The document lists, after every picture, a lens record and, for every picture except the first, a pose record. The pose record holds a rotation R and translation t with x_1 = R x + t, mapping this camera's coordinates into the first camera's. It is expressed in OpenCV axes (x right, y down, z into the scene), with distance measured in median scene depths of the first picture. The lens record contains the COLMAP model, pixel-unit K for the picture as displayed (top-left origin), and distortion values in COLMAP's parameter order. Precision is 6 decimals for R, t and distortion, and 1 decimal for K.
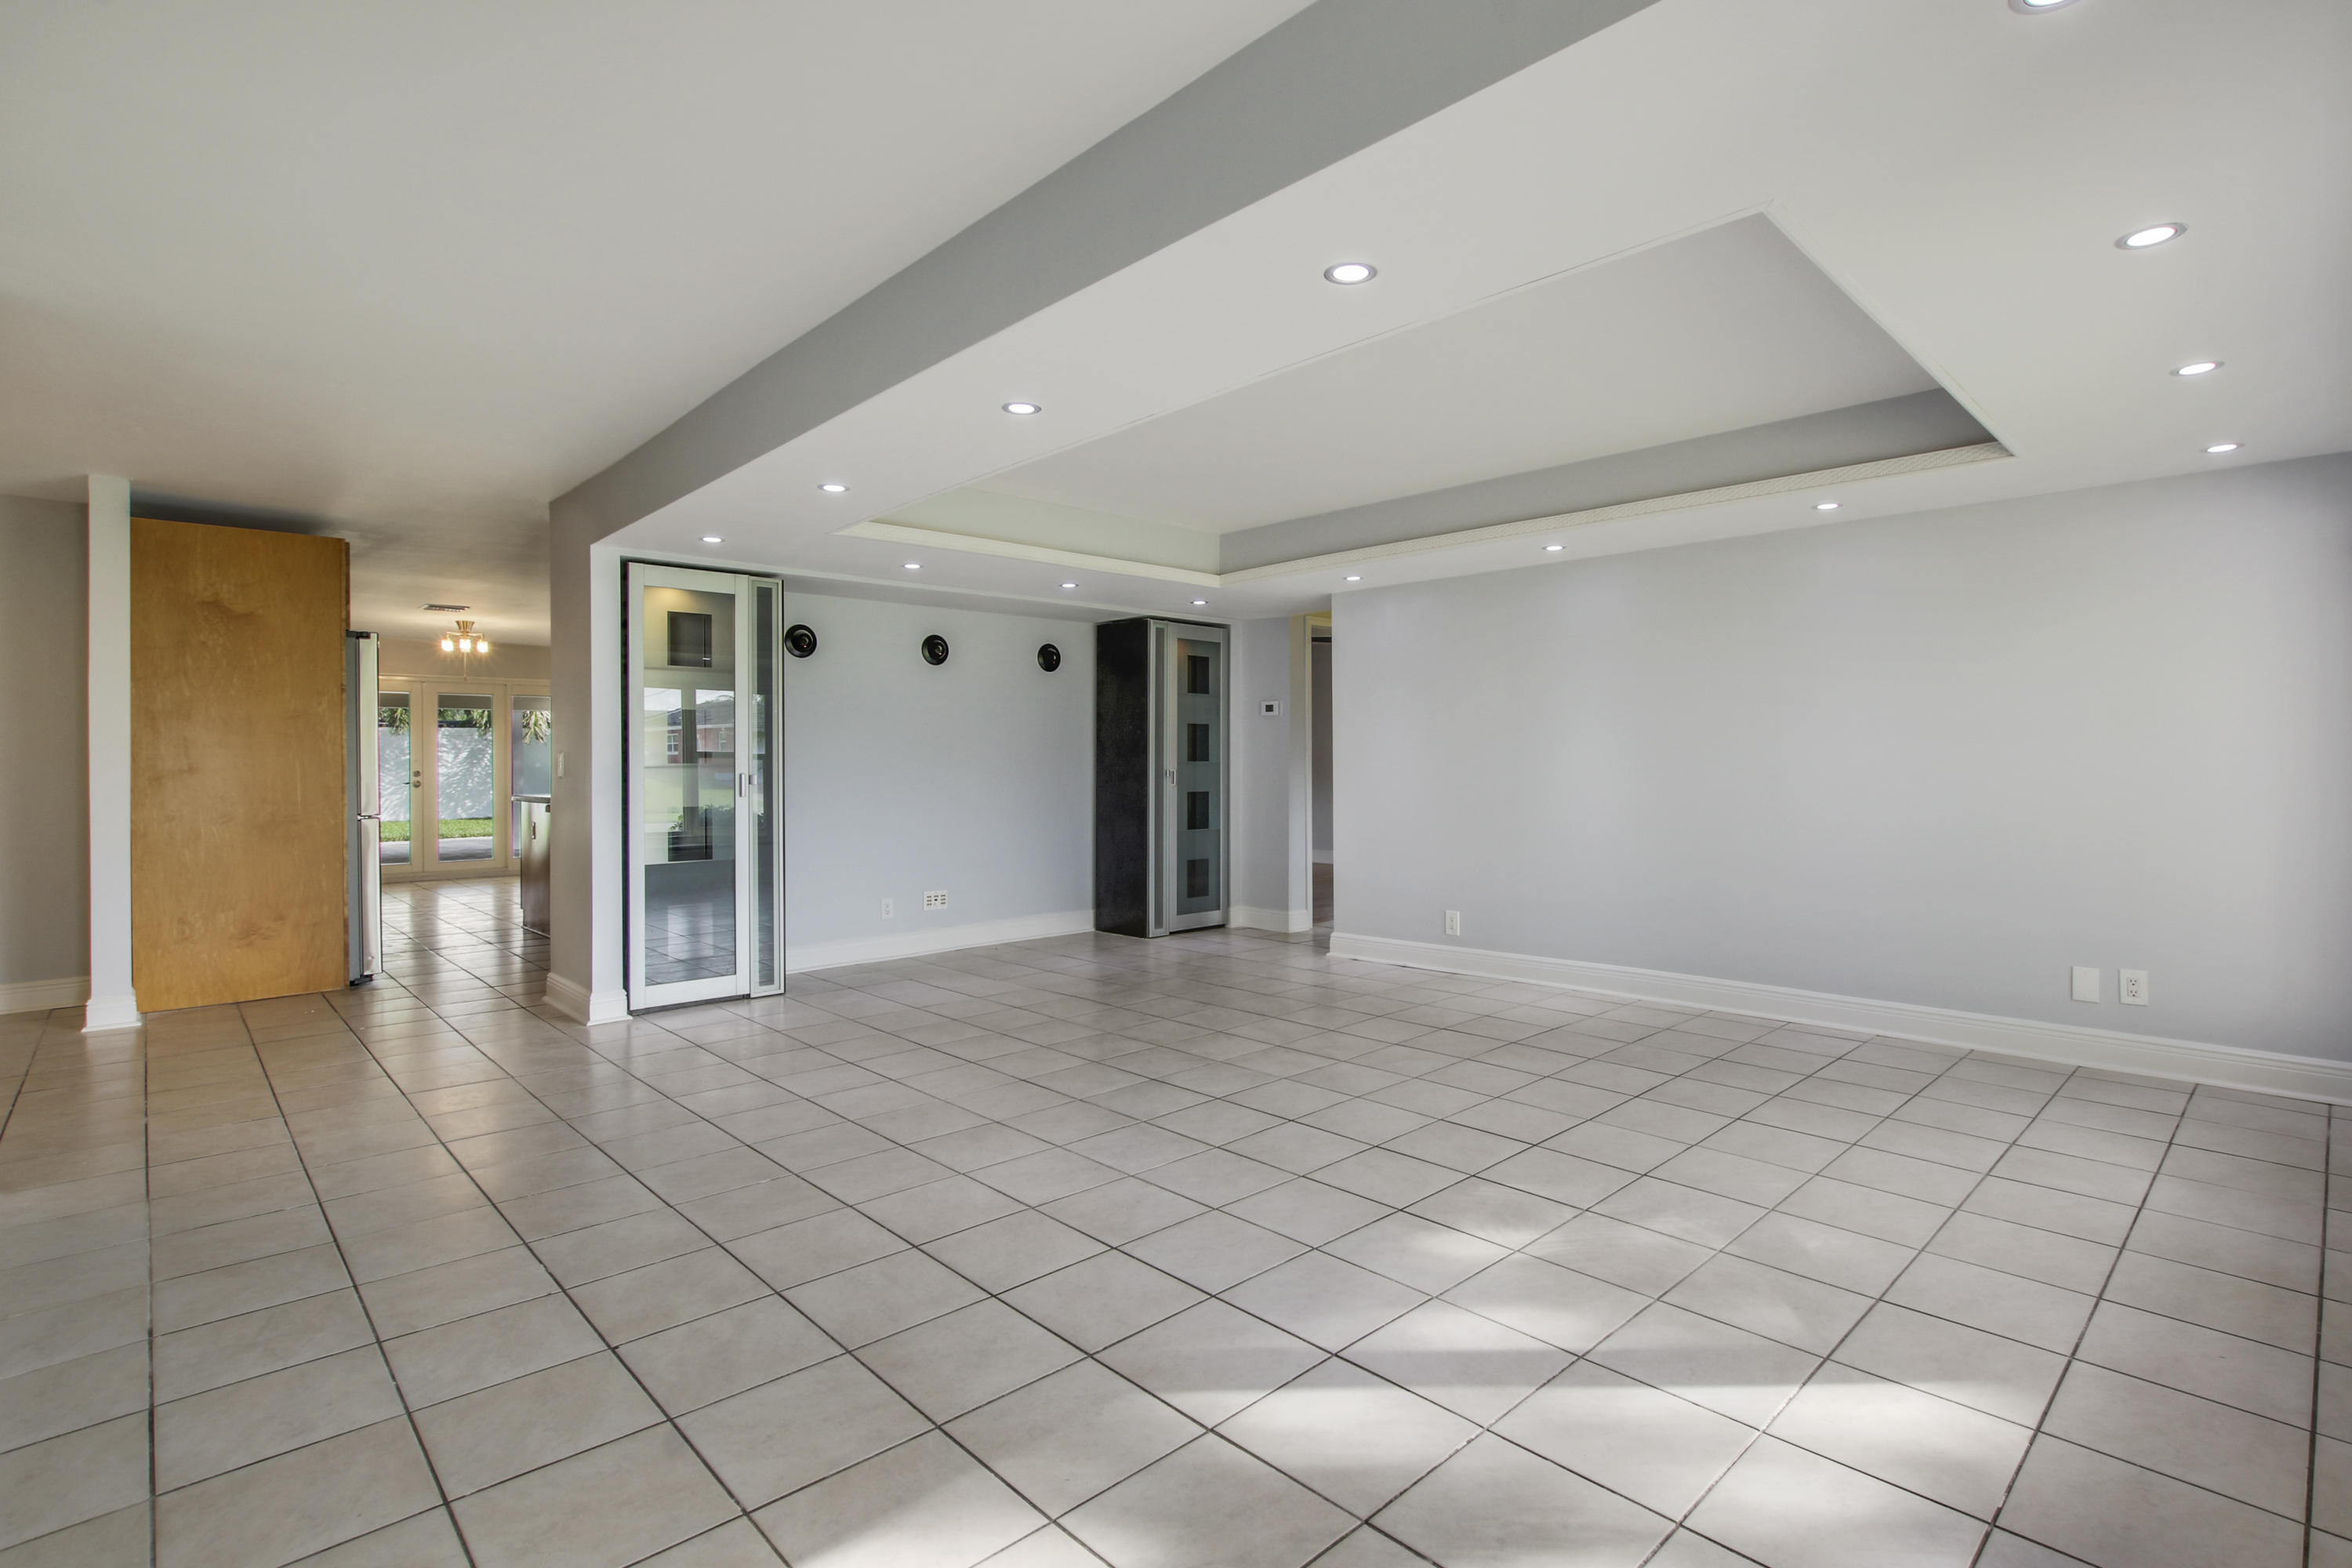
lens RADIAL K [[1128.0, 0, 1194.0], [0, 1128.0, 765.2], [0, 0, 1]] dist [-0.021132, -0.000071]
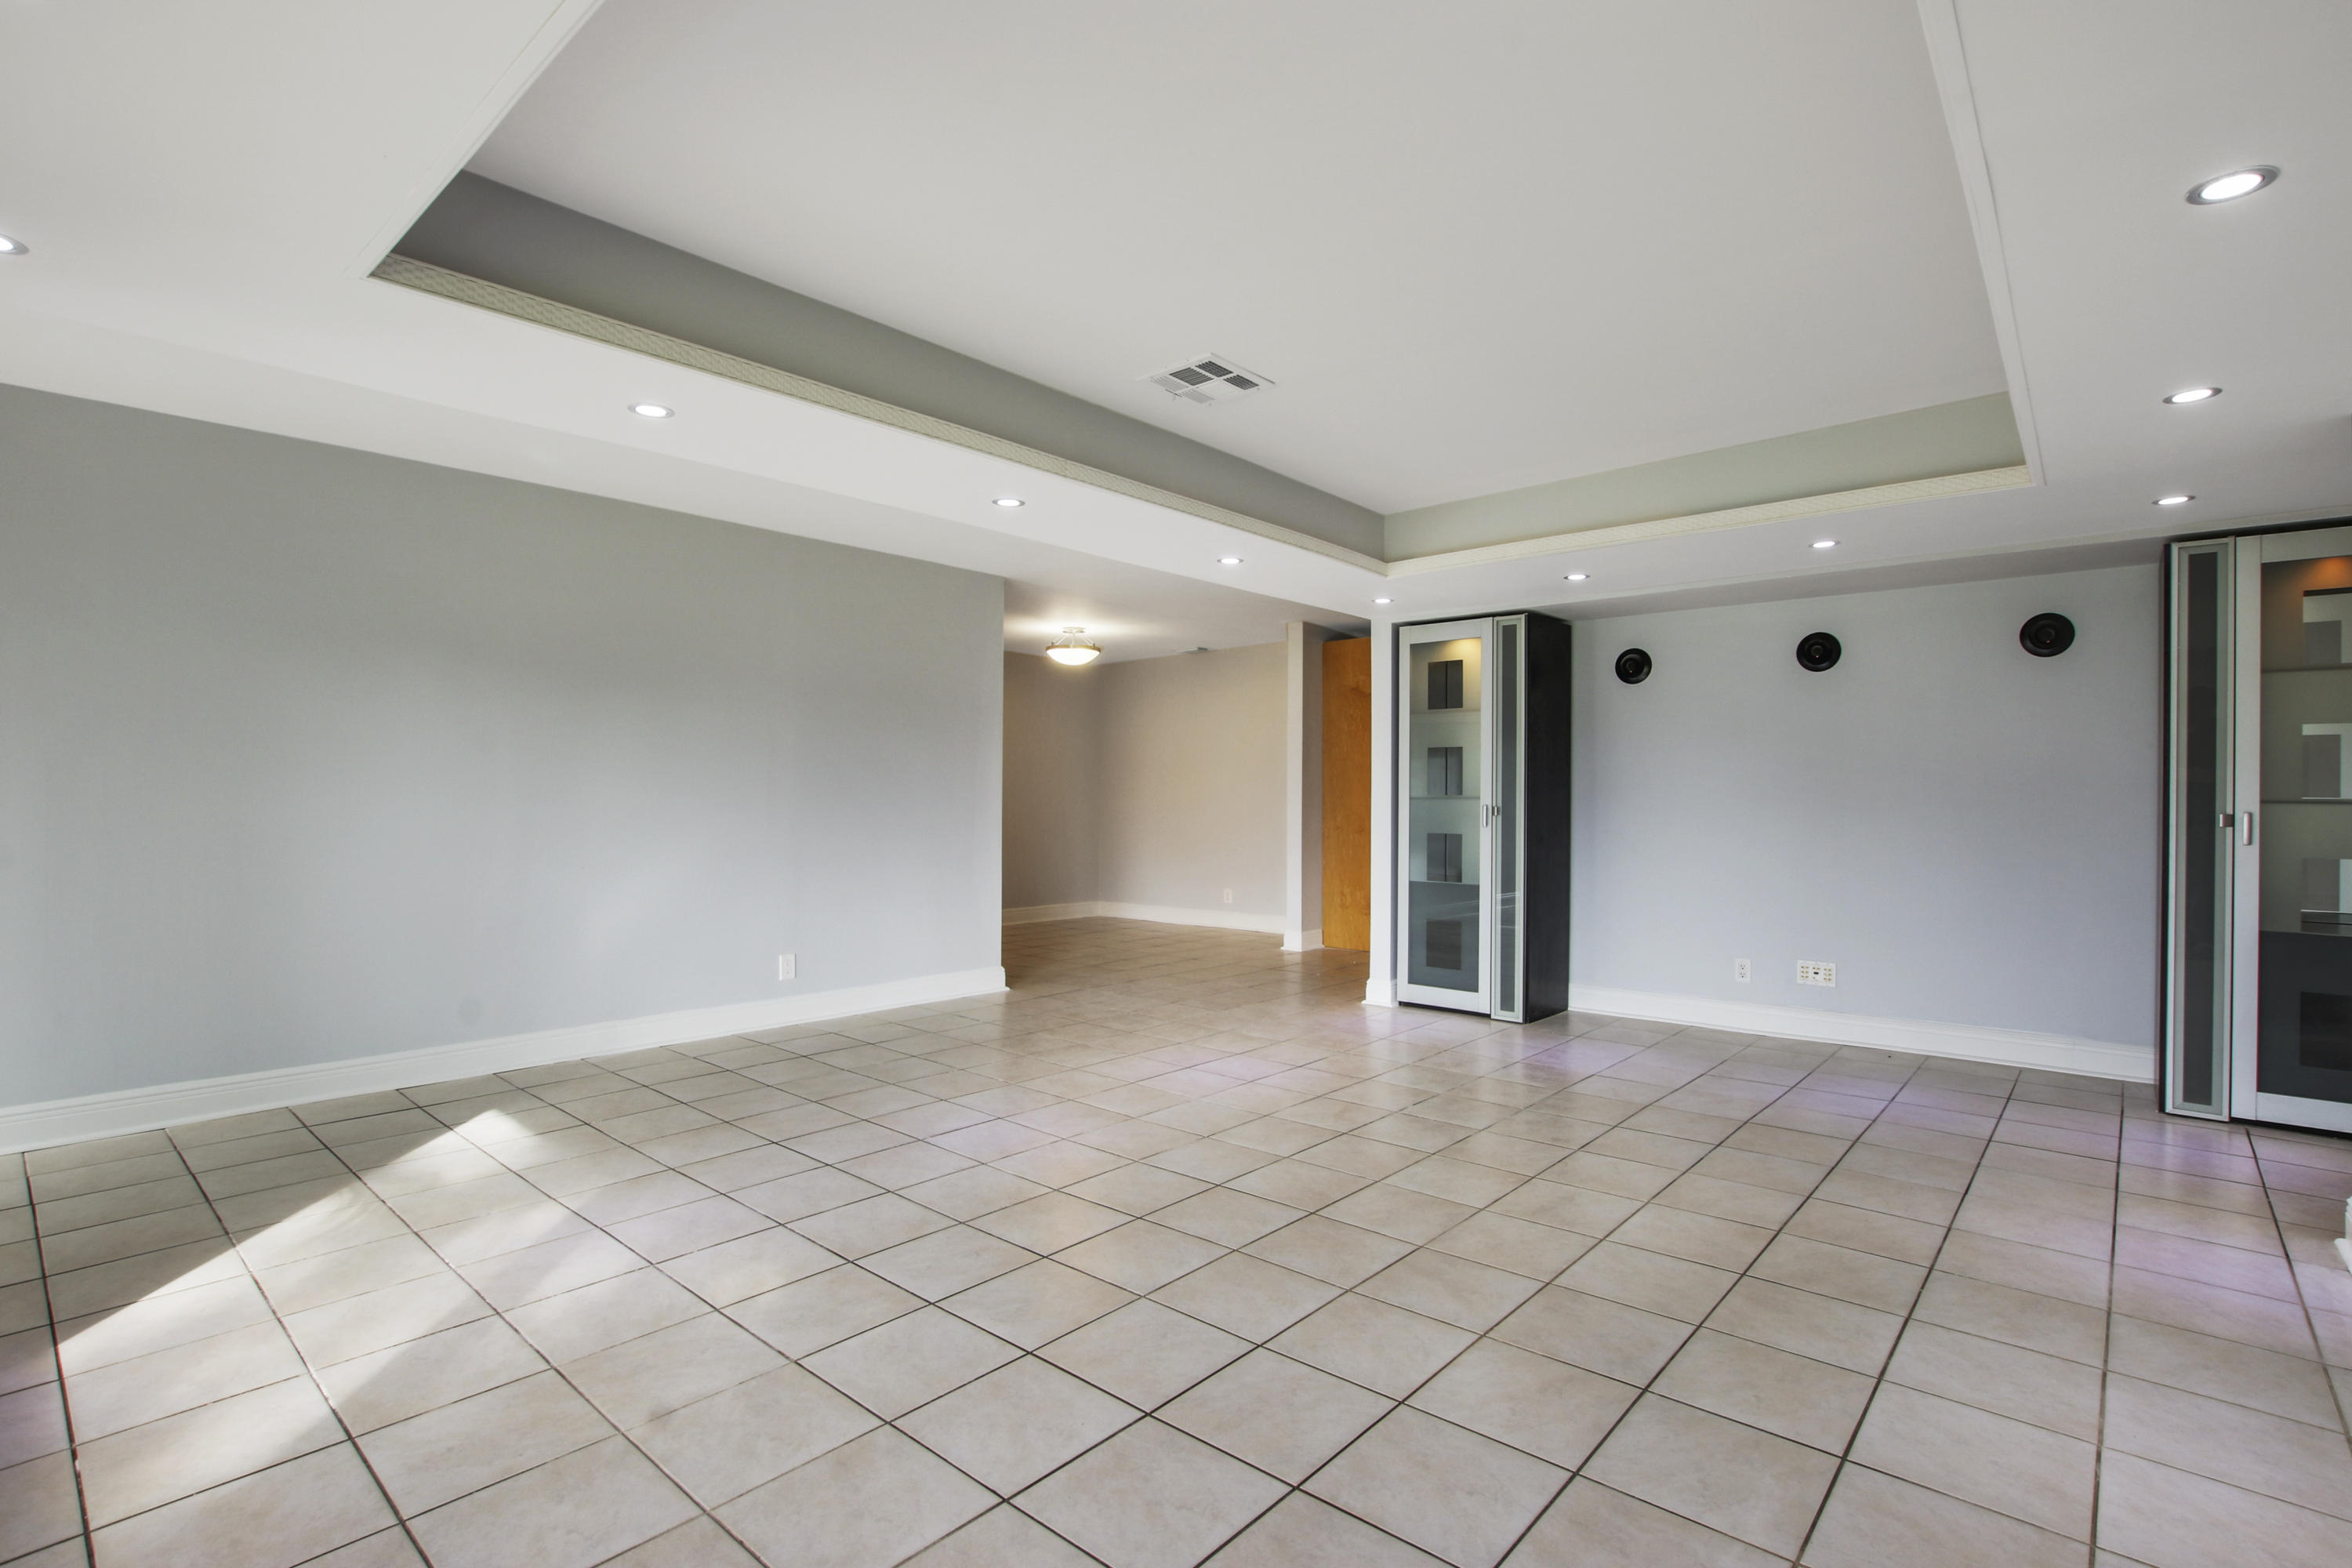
lens RADIAL K [[1072.4, 0, 1179.4], [0, 1072.4, 787.0], [0, 0, 1]] dist [-0.027906, -0.000492]
pose [[0.092482, -0.004362, -0.995705, 0.701210], [-0.007278, 0.999961, -0.005056, -0.002820], [0.995688, 0.007714, 0.092446, 0.752731]]
